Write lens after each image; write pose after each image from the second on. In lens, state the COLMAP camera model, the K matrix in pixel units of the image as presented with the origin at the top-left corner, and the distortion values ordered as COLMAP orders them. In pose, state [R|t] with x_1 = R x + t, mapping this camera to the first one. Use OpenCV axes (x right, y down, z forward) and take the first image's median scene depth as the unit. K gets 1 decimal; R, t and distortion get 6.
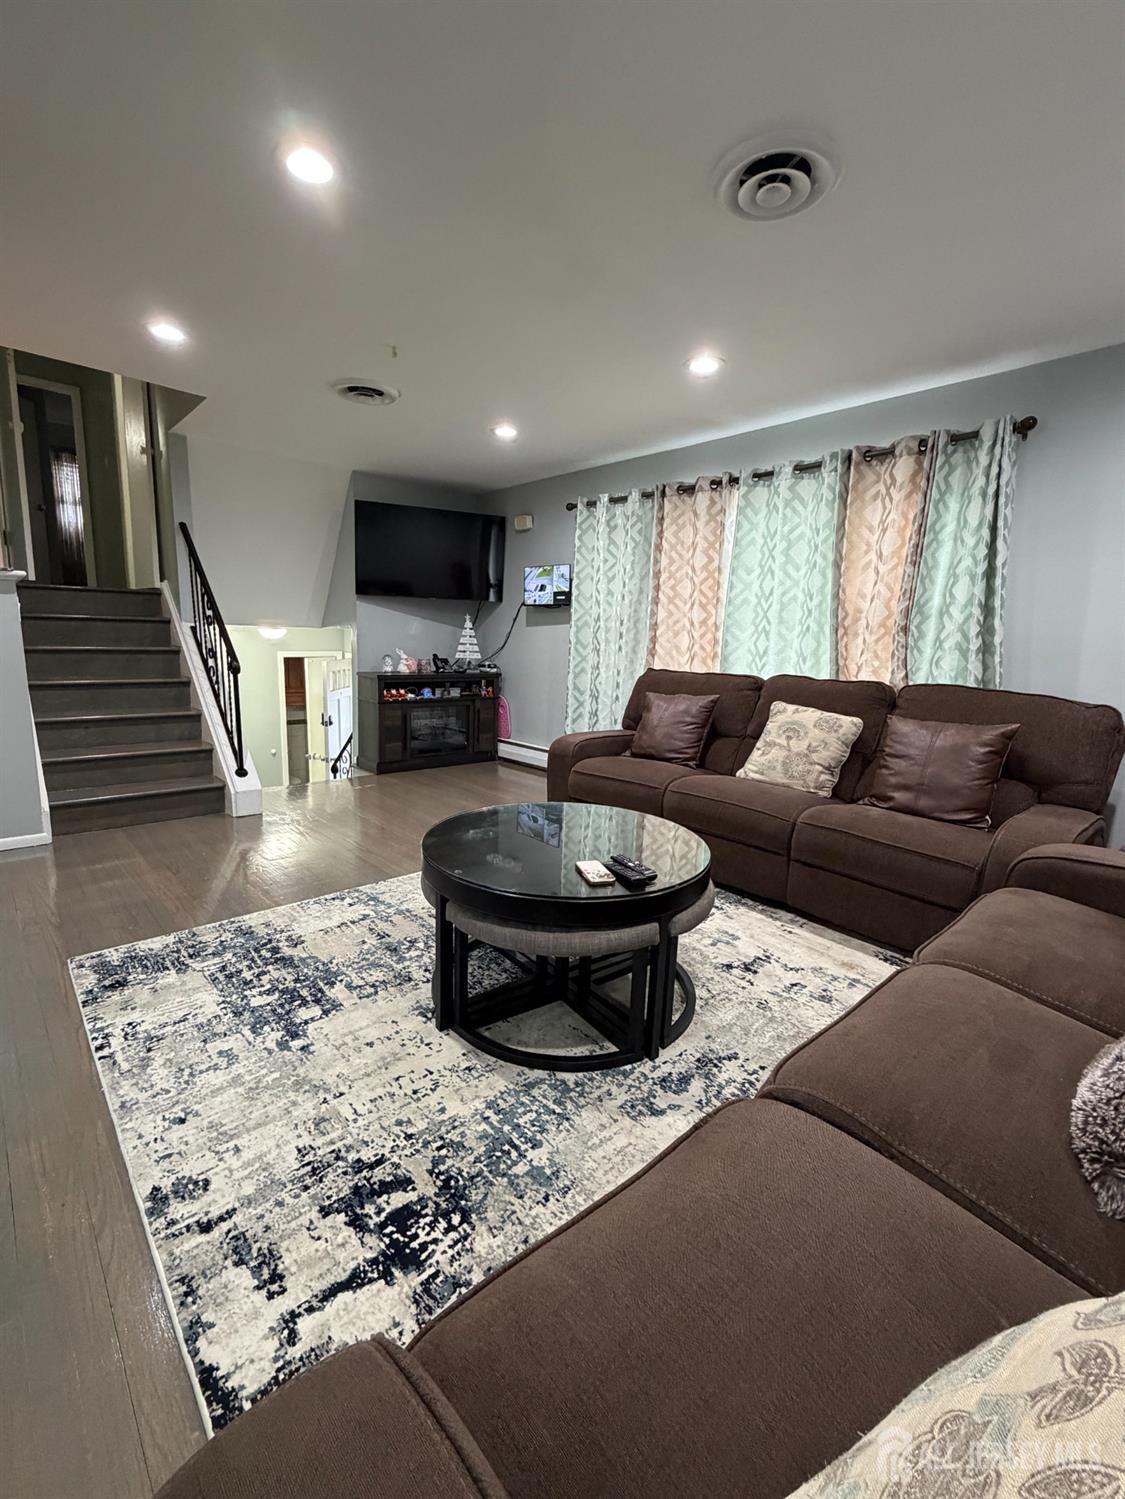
lens RADIAL K [[653.0, 0, 563.6], [0, 653.0, 755.0], [0, 0, 1]] dist [0.004086, 0.000944]
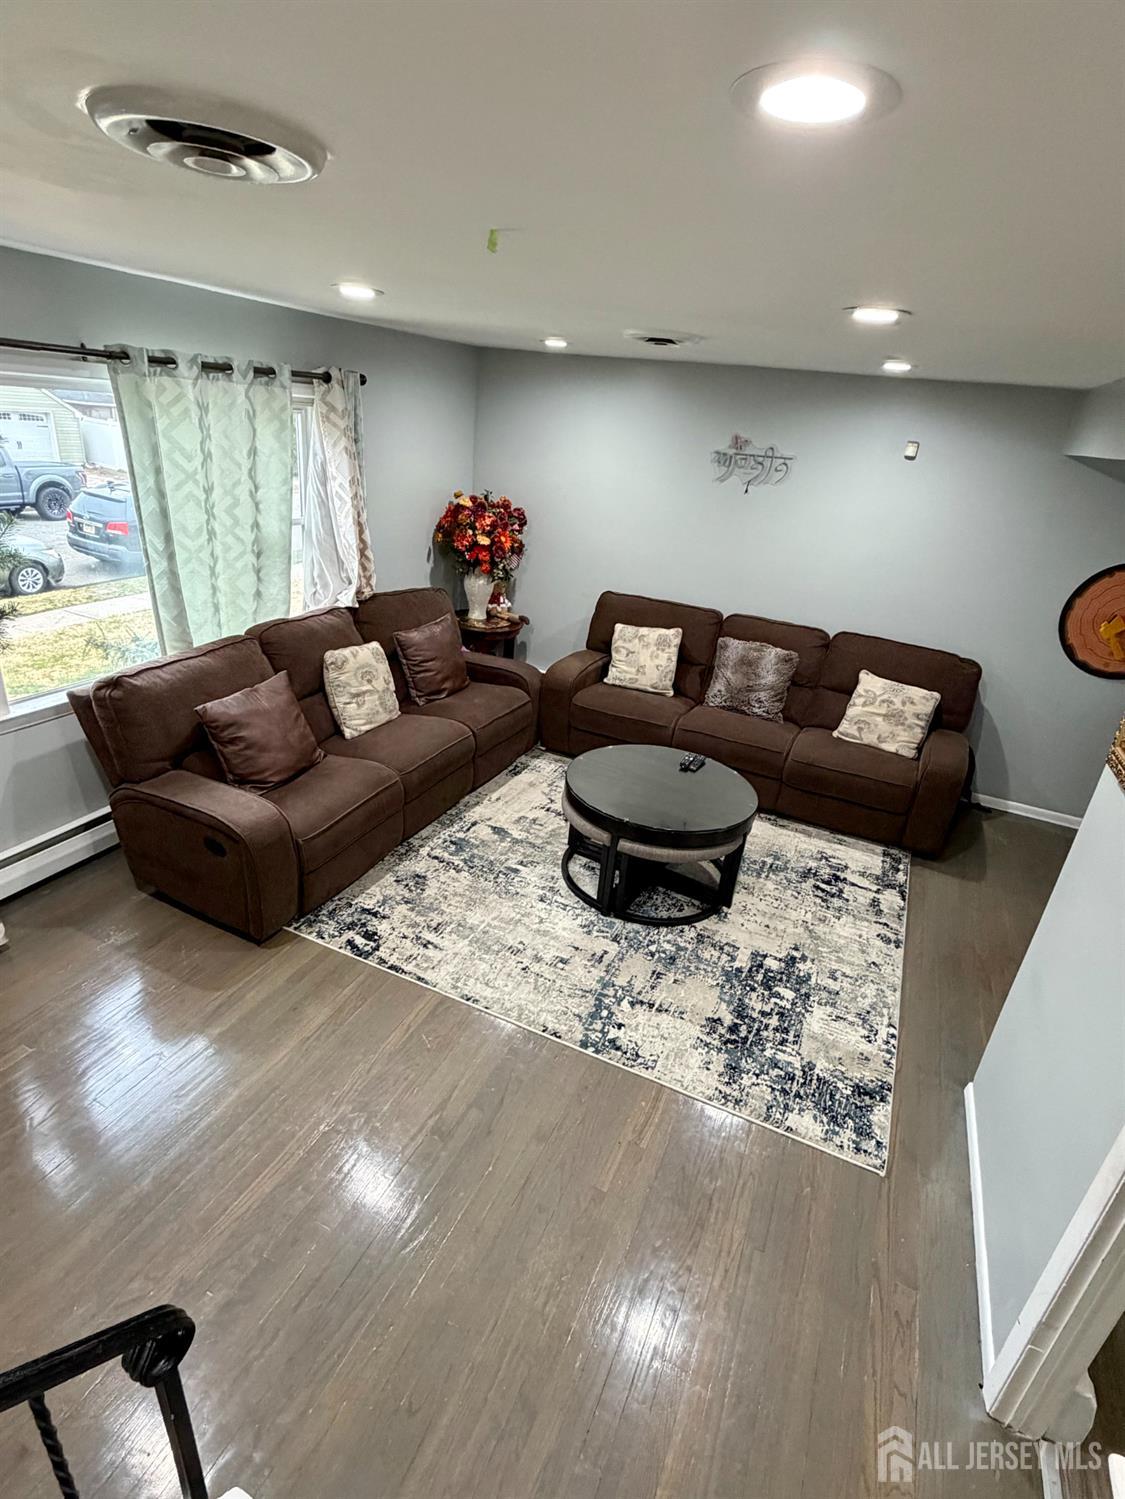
lens RADIAL K [[749.6, 0, 567.6], [0, 749.6, 754.5], [0, 0, 1]] dist [0.000322, -0.000242]
pose [[-0.385470, -0.439941, 0.811089, -1.254815], [0.062639, 0.864515, 0.498689, -0.779498], [-0.920592, 0.243035, -0.305687, 1.689800]]
